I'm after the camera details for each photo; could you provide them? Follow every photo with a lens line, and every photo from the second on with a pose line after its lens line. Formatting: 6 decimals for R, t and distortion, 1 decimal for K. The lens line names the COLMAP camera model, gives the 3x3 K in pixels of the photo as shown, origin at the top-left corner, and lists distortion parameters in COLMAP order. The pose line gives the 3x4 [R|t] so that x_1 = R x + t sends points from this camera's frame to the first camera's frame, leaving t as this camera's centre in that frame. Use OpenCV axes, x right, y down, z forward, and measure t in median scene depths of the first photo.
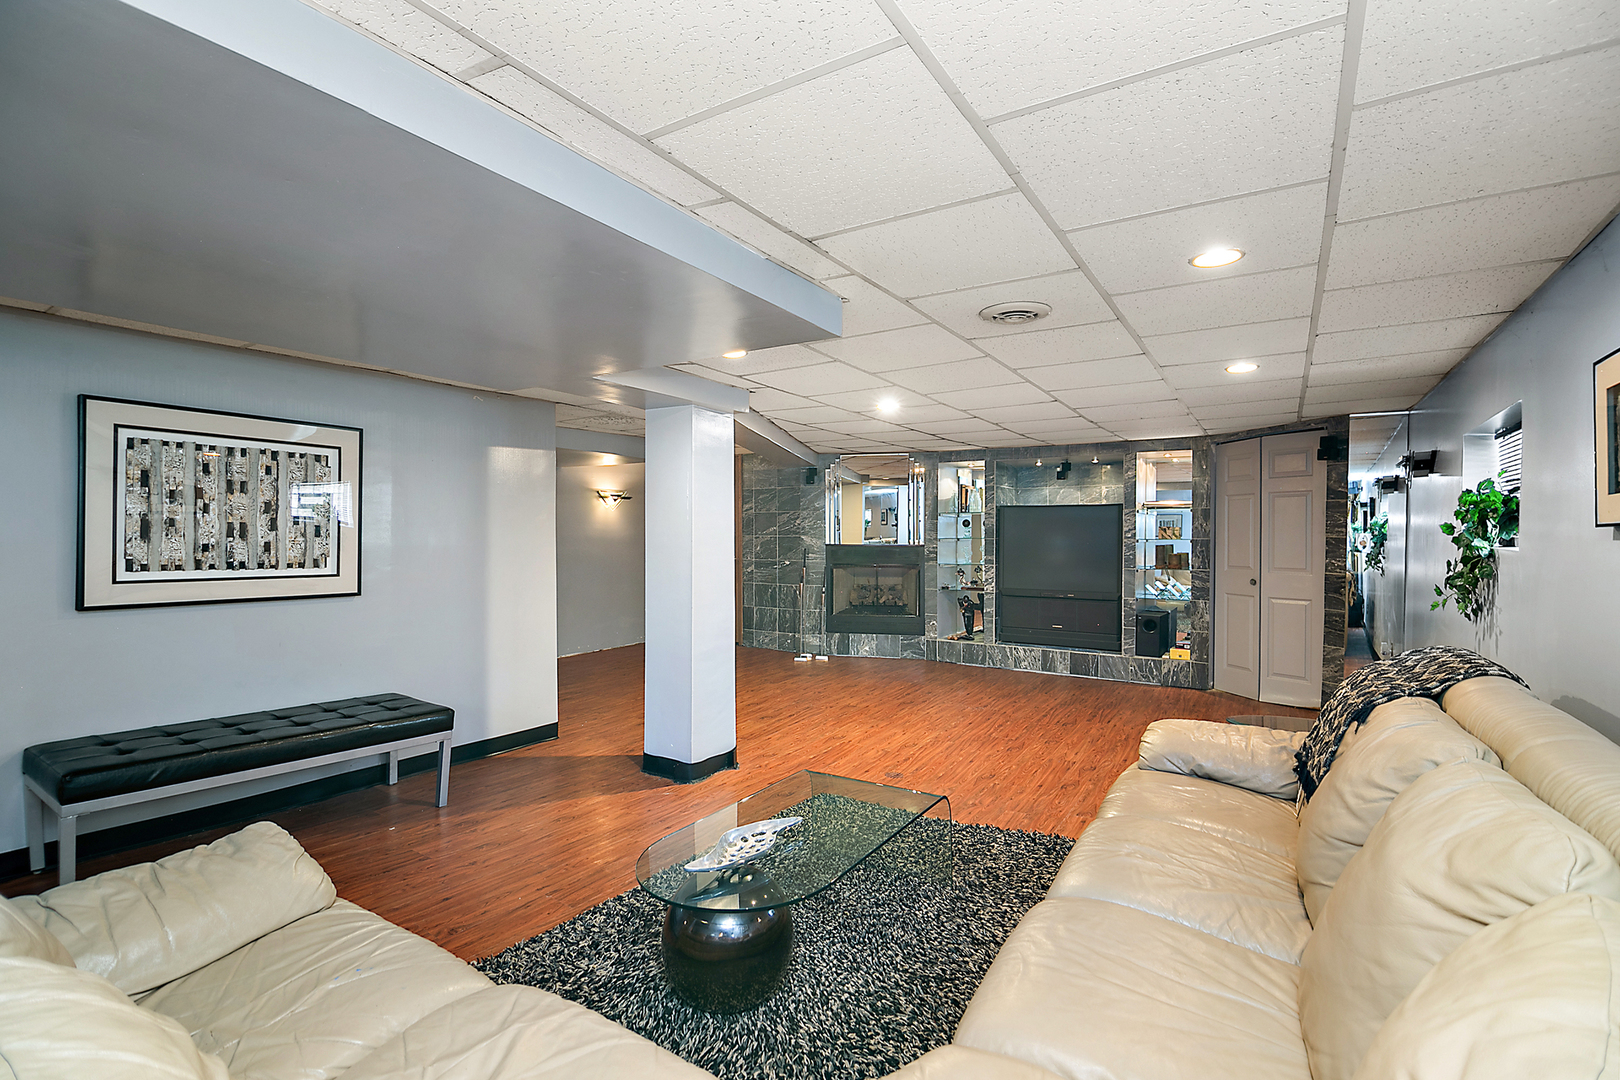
lens RADIAL K [[735.5, 0, 812.2], [0, 735.5, 538.0], [0, 0, 1]] dist [-0.022652, -0.000933]
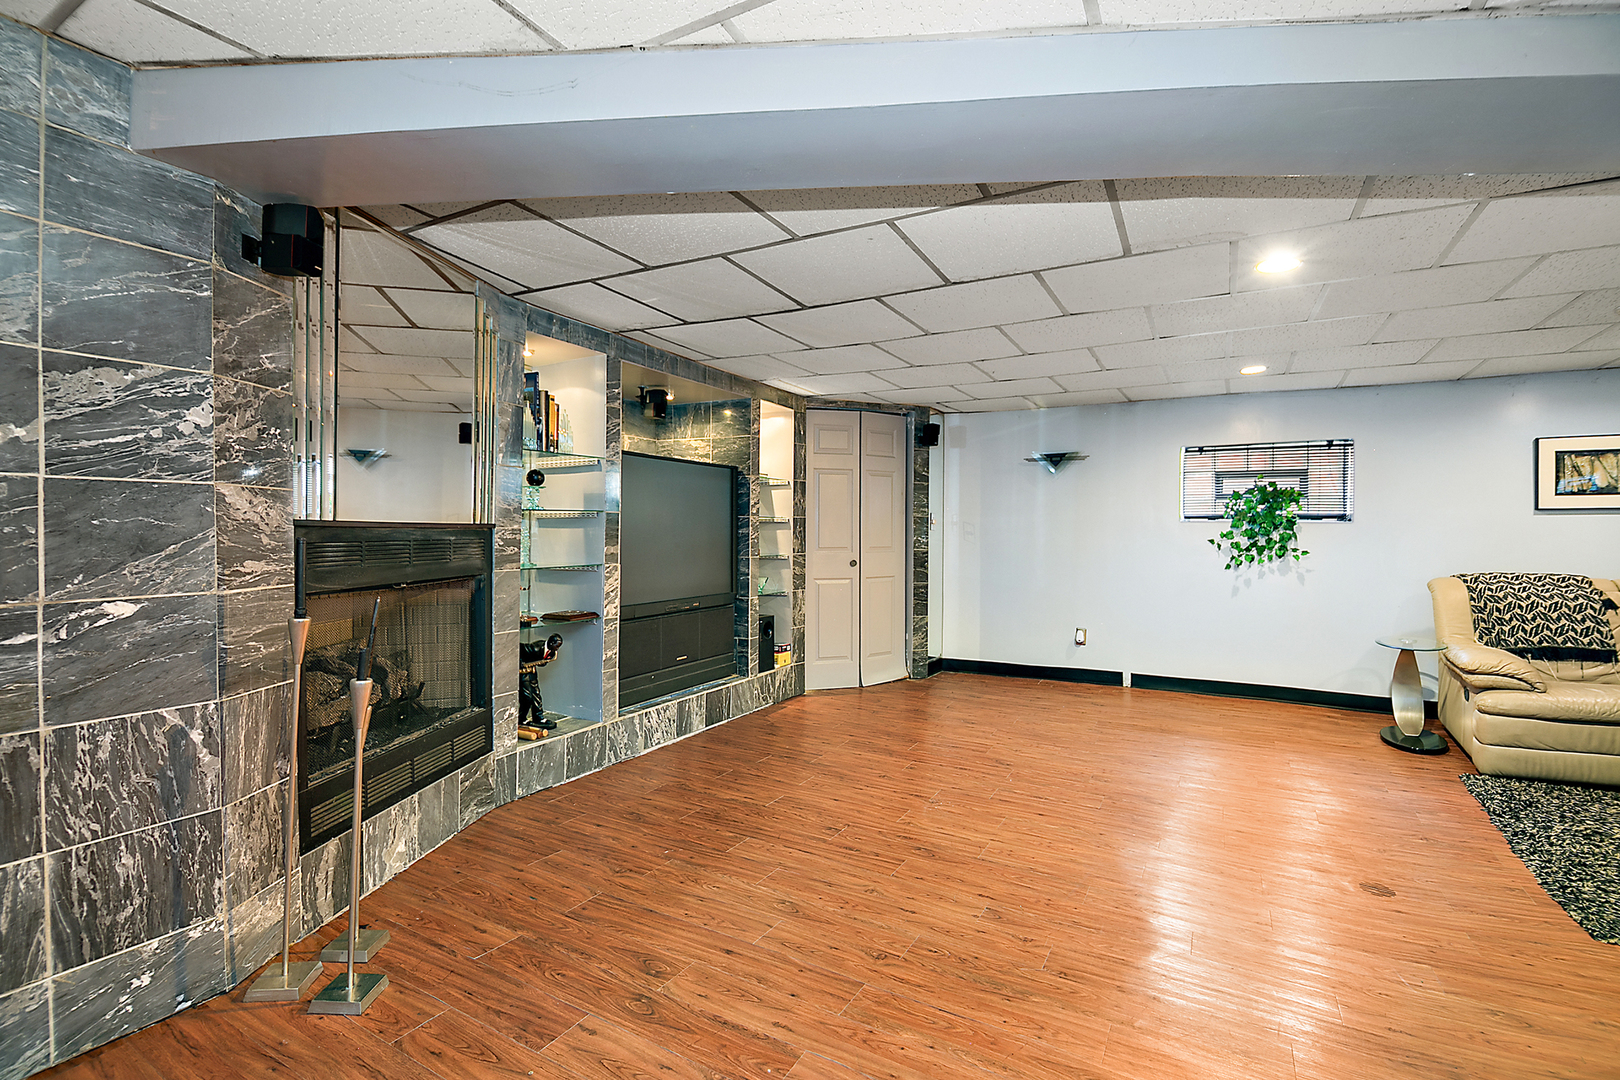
lens RADIAL K [[735.5, 0, 808.6], [0, 735.5, 537.3], [0, 0, 1]] dist [-0.022652, -0.000933]
pose [[-0.071977, -0.014011, 0.997308, -0.277964], [-0.003739, 0.999898, 0.013778, 0.011214], [-0.997399, -0.002737, -0.072022, 0.926161]]
